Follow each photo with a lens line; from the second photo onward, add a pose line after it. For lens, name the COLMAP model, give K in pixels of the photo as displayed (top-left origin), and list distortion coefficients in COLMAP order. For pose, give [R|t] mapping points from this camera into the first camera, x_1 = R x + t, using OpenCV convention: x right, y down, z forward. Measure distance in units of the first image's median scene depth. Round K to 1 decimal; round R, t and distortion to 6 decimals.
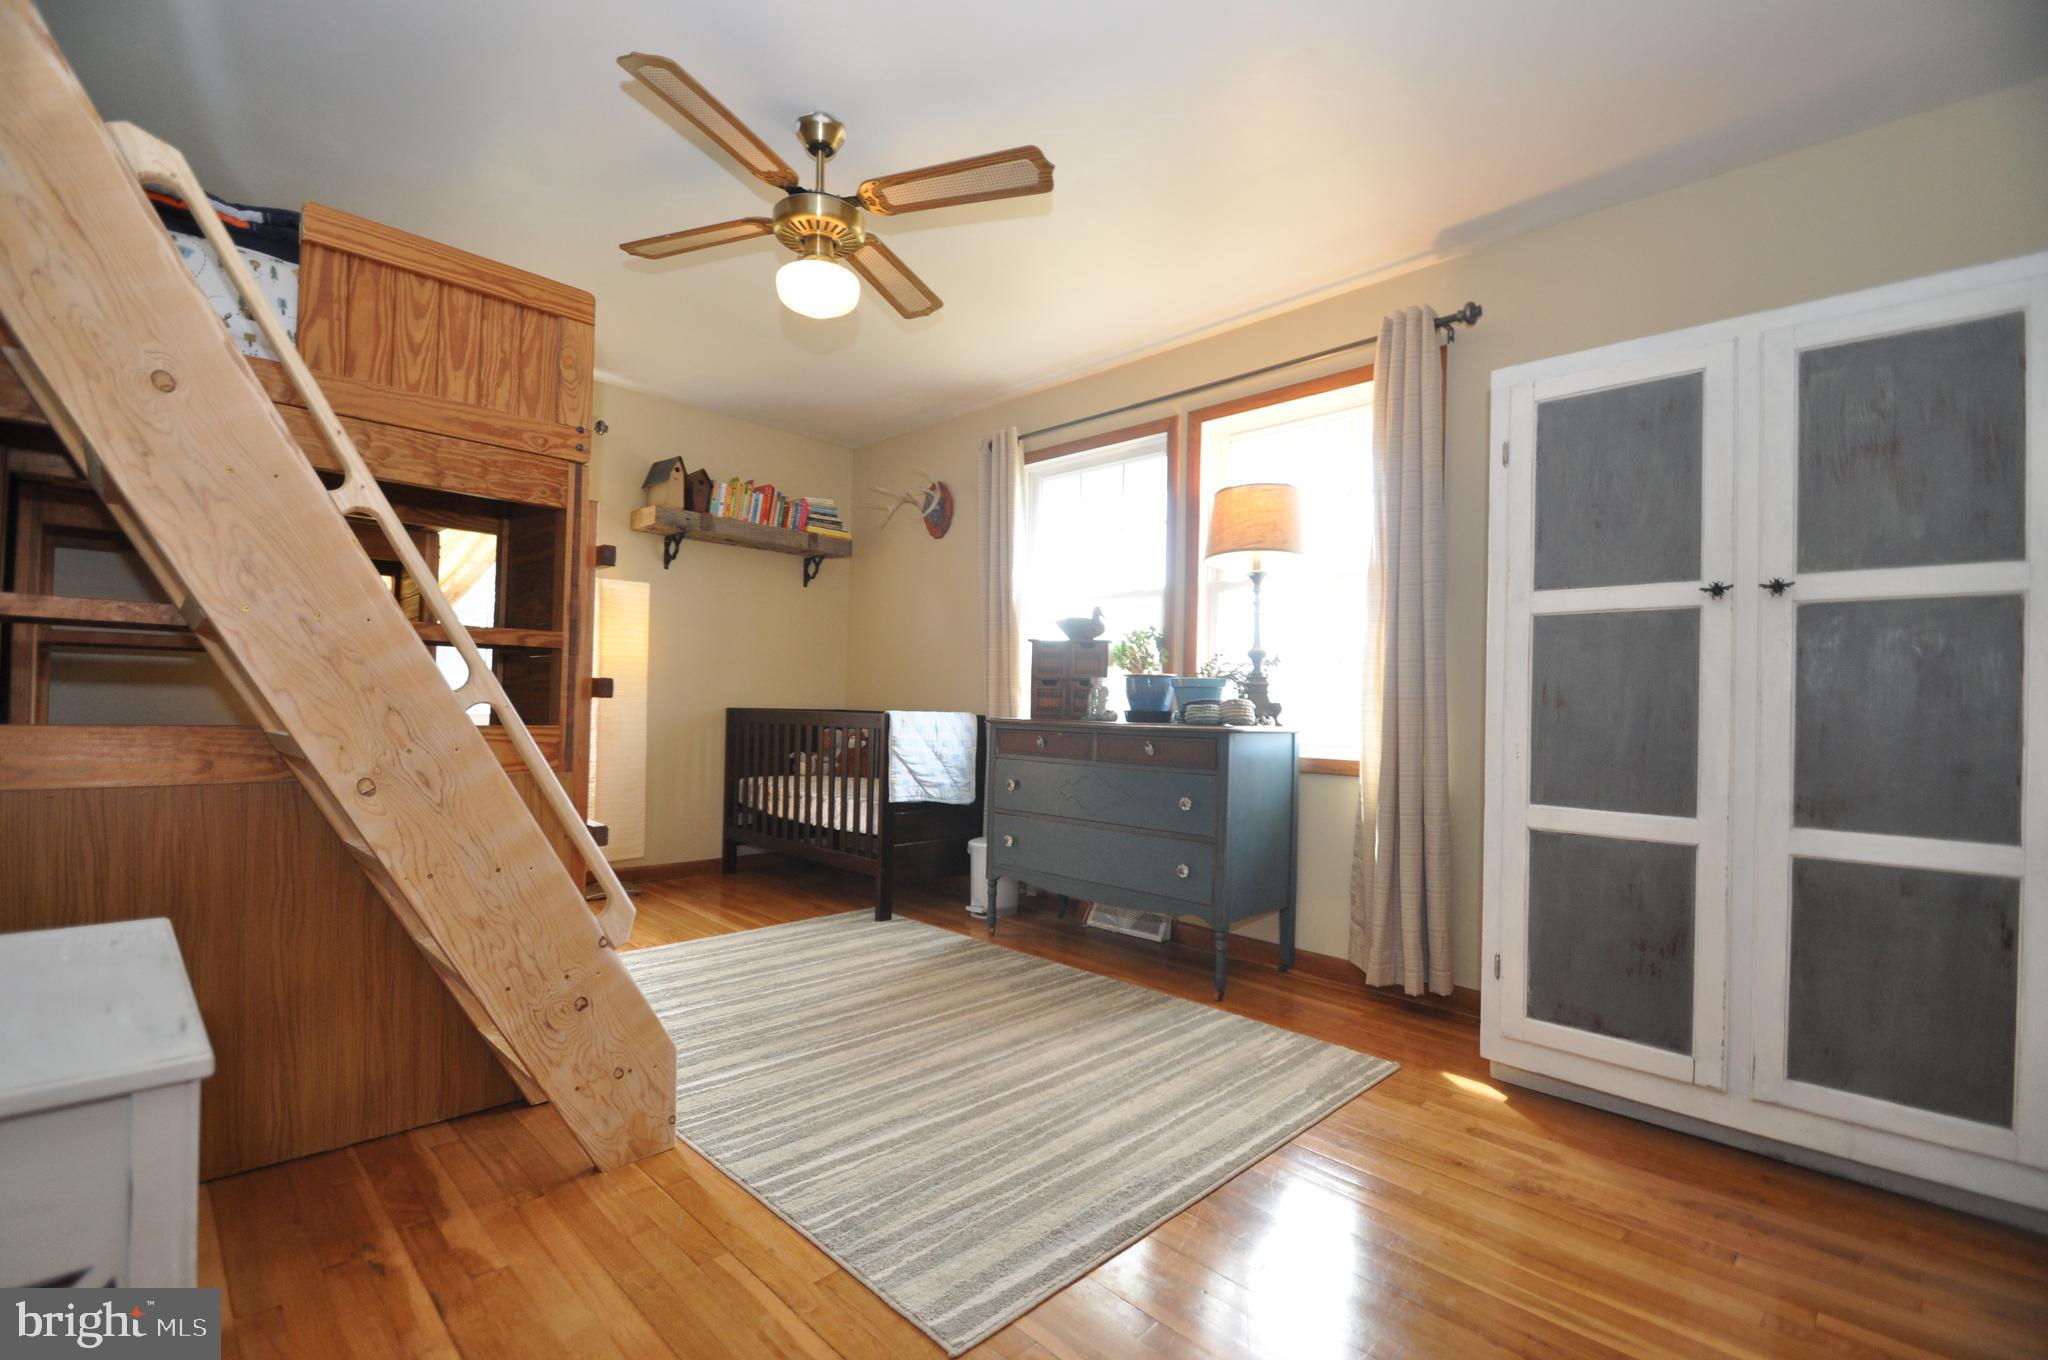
lens RADIAL K [[893.9, 0, 963.0], [0, 893.9, 692.5], [0, 0, 1]] dist [0.000879, -0.005381]
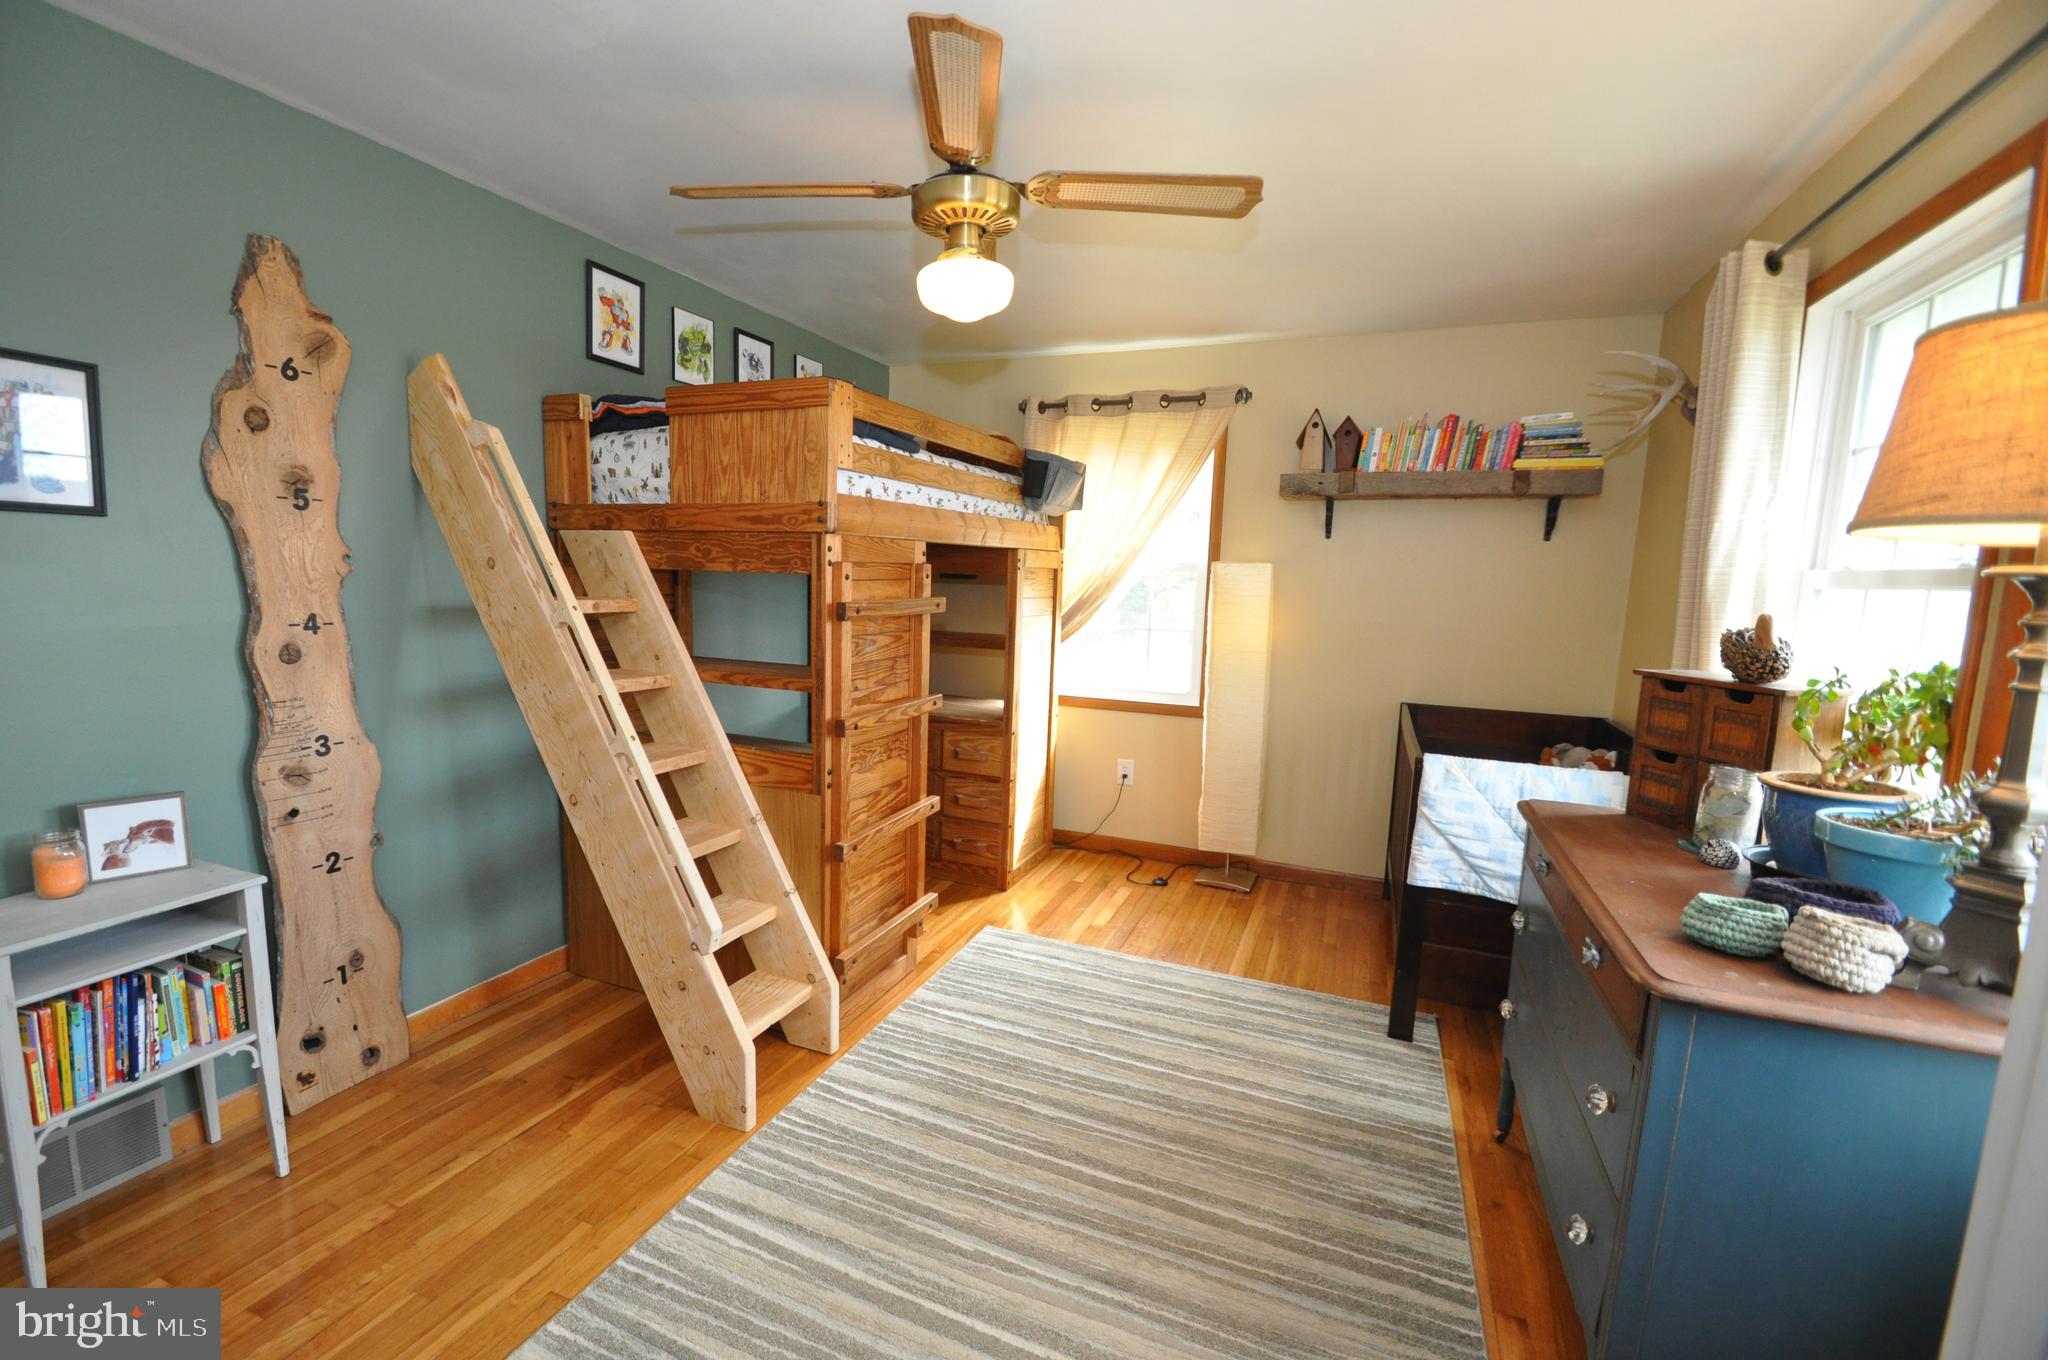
lens RADIAL K [[893.9, 0, 1020.1], [0, 893.9, 684.7], [0, 0, 1]] dist [0.000879, -0.005381]
pose [[0.392962, 0.106408, -0.913377, 0.507245], [-0.004049, 0.993473, 0.113998, -0.133640], [0.919546, -0.041098, 0.390828, 0.533910]]
